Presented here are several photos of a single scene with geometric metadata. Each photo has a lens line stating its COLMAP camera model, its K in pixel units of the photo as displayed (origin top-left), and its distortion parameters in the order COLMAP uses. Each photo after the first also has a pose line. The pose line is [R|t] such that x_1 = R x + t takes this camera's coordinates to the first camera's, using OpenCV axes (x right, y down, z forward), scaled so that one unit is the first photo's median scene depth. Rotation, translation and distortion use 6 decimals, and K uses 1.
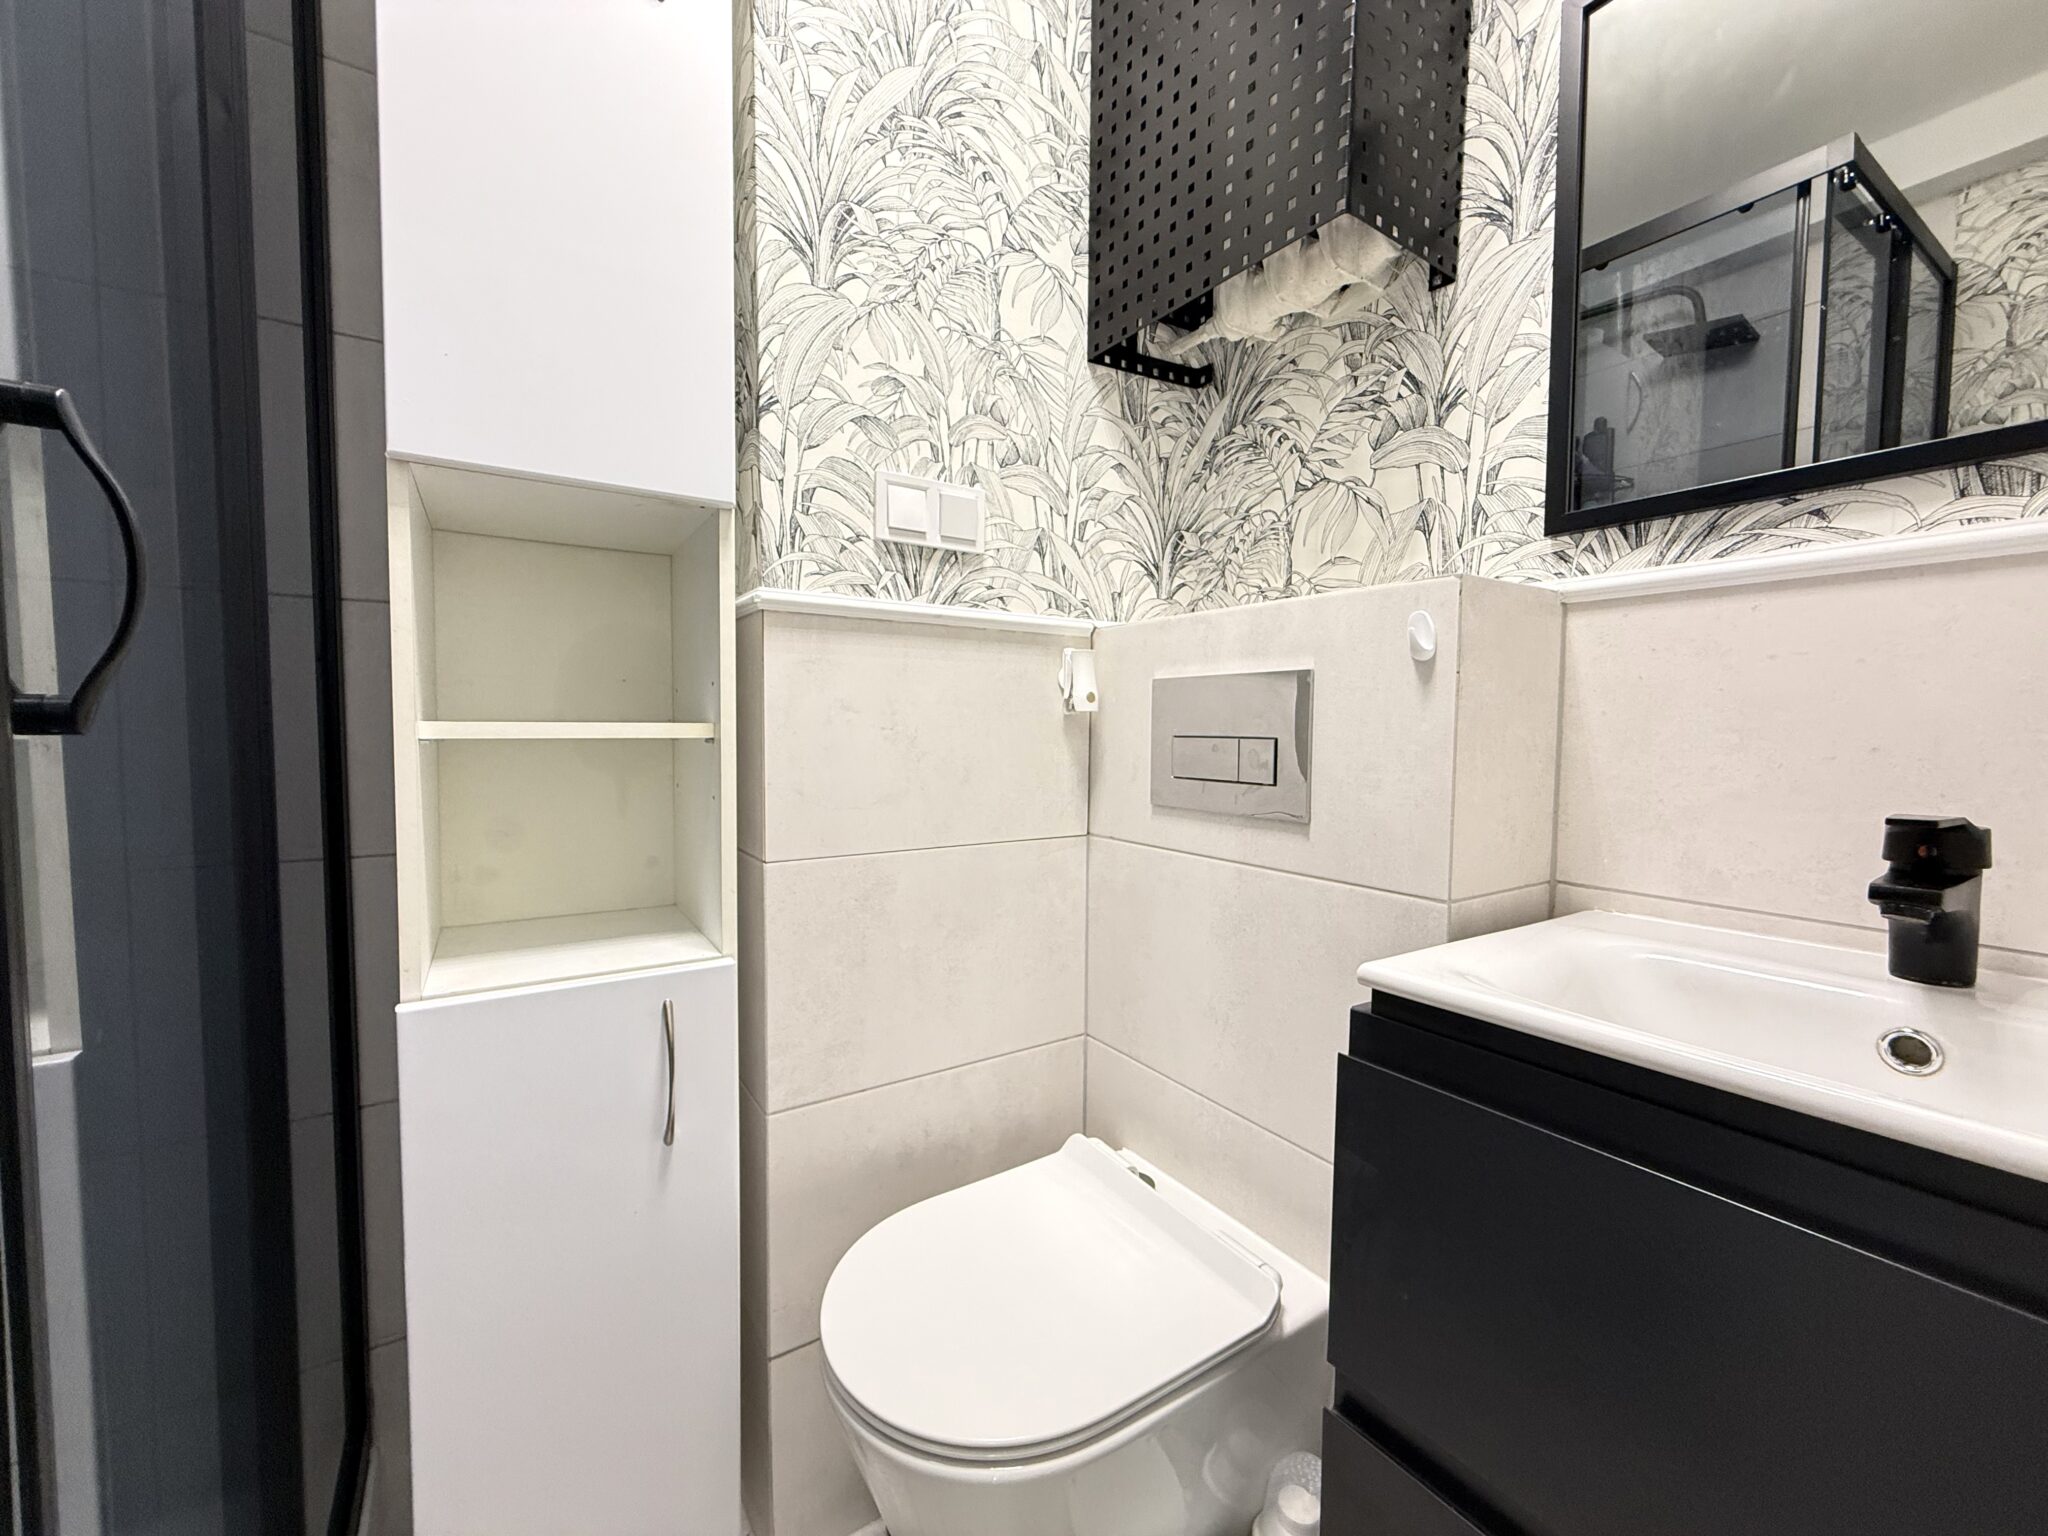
lens RADIAL K [[817.3, 0, 1016.3], [0, 817.3, 767.4], [0, 0, 1]] dist [0.001902, -0.000671]
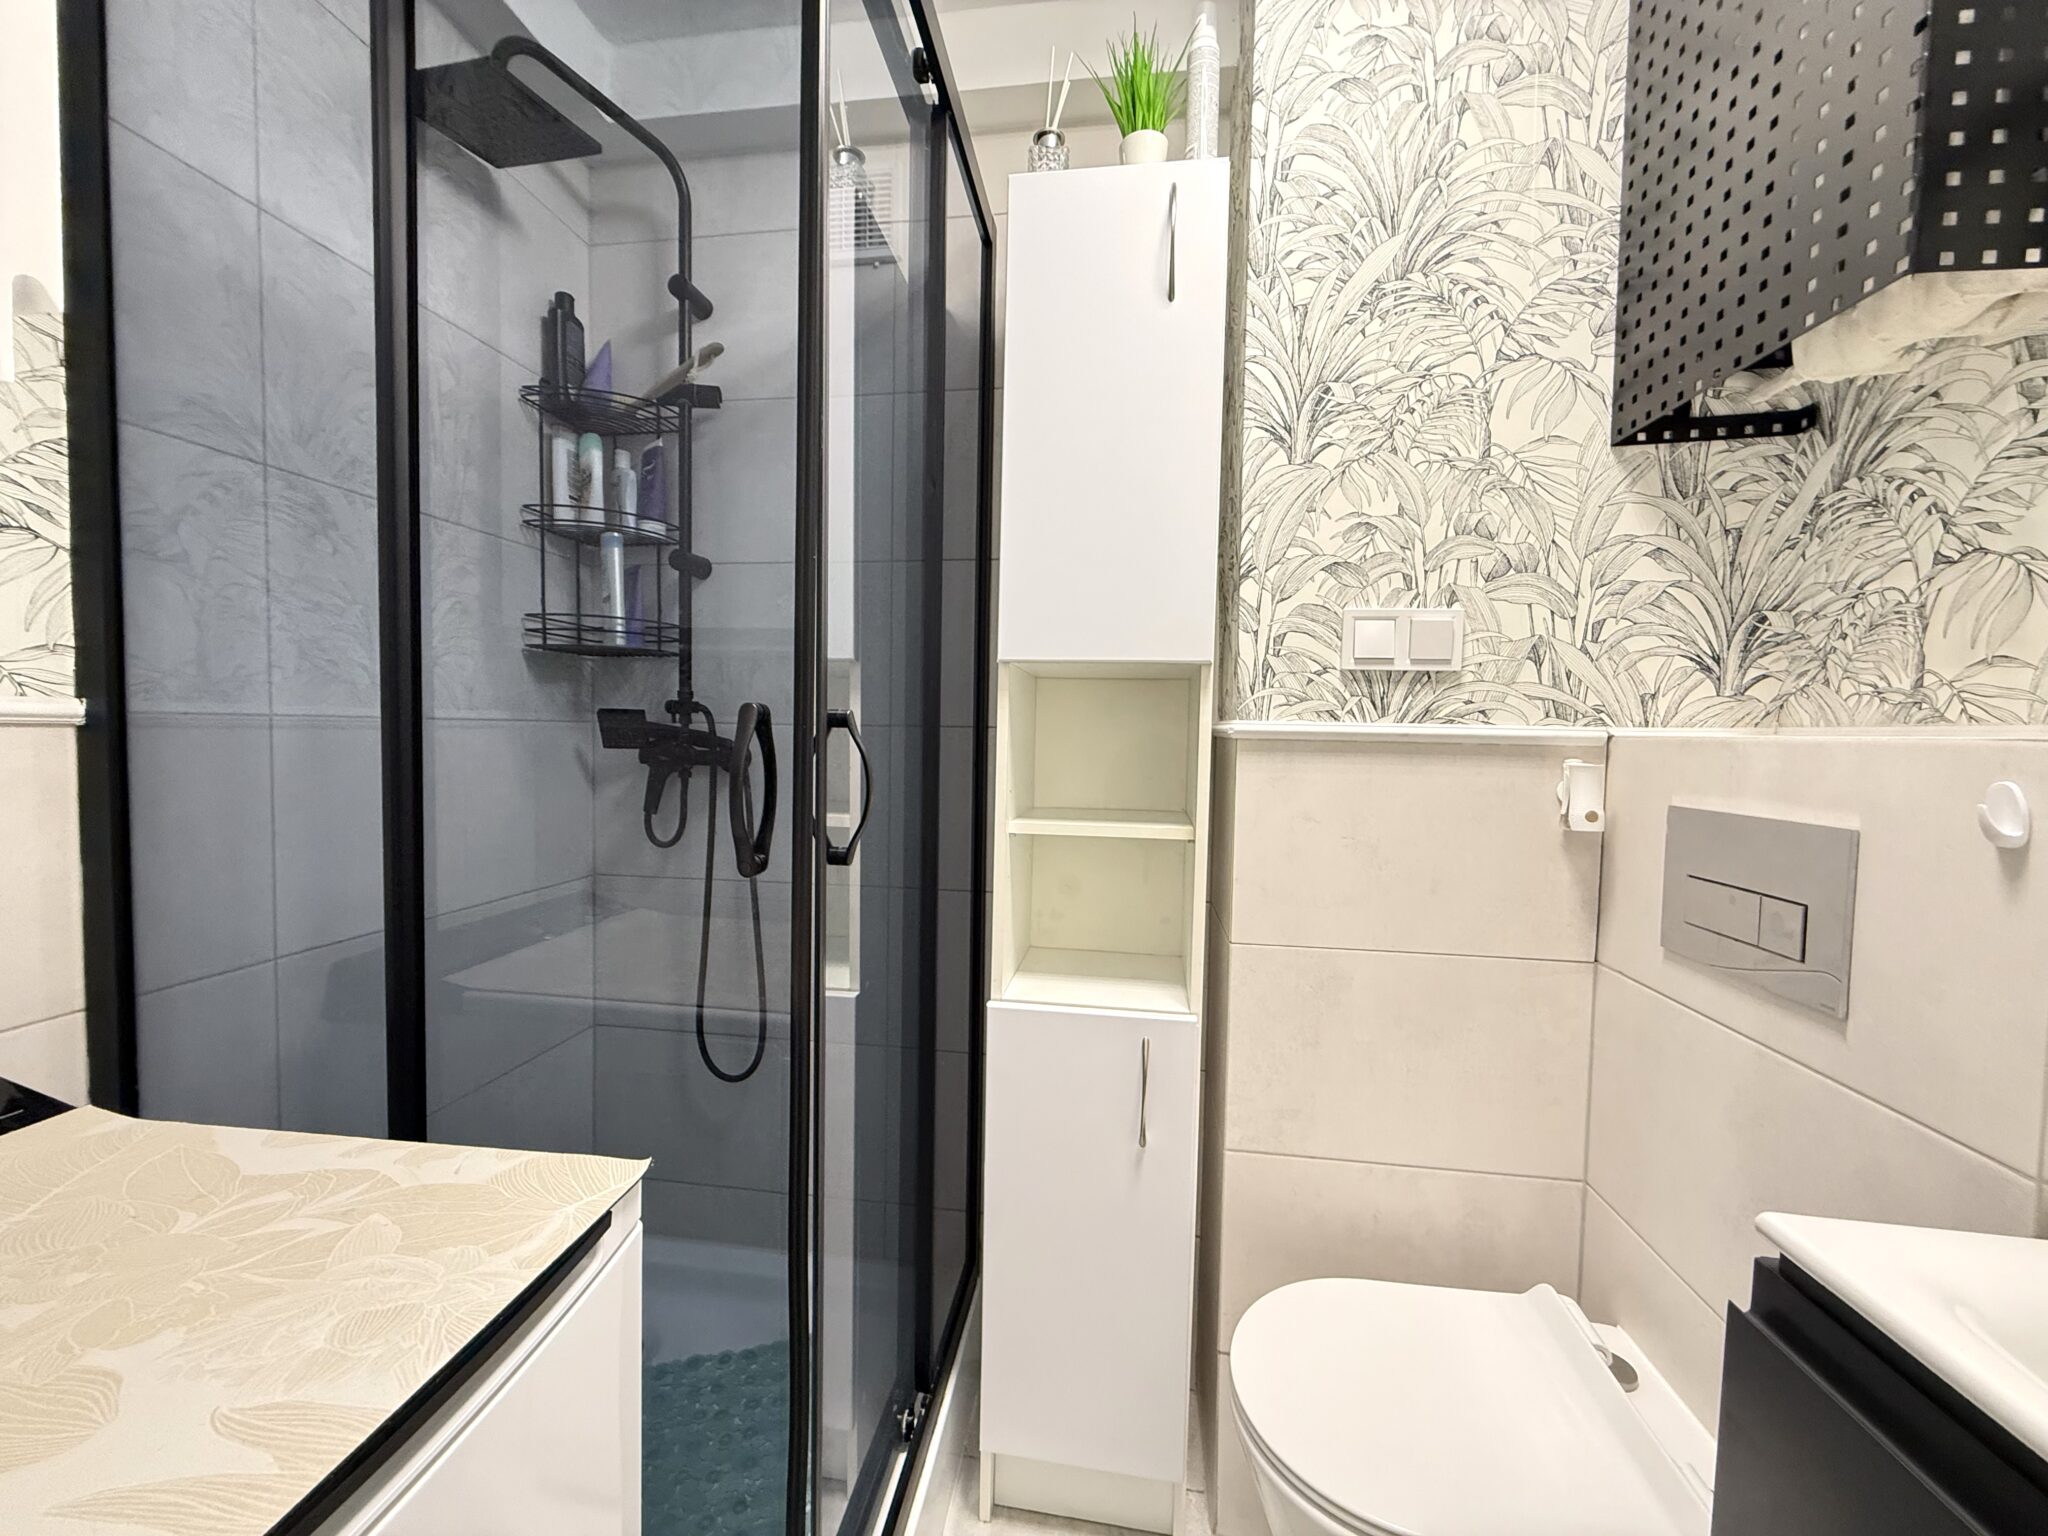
lens RADIAL K [[817.3, 0, 1016.3], [0, 817.3, 767.4], [0, 0, 1]] dist [0.001902, -0.000671]
pose [[0.751417, 0.035669, -0.658862, 0.211299], [-0.046723, 0.998908, 0.000792, -0.112749], [0.658171, 0.030189, 0.752263, -0.118151]]
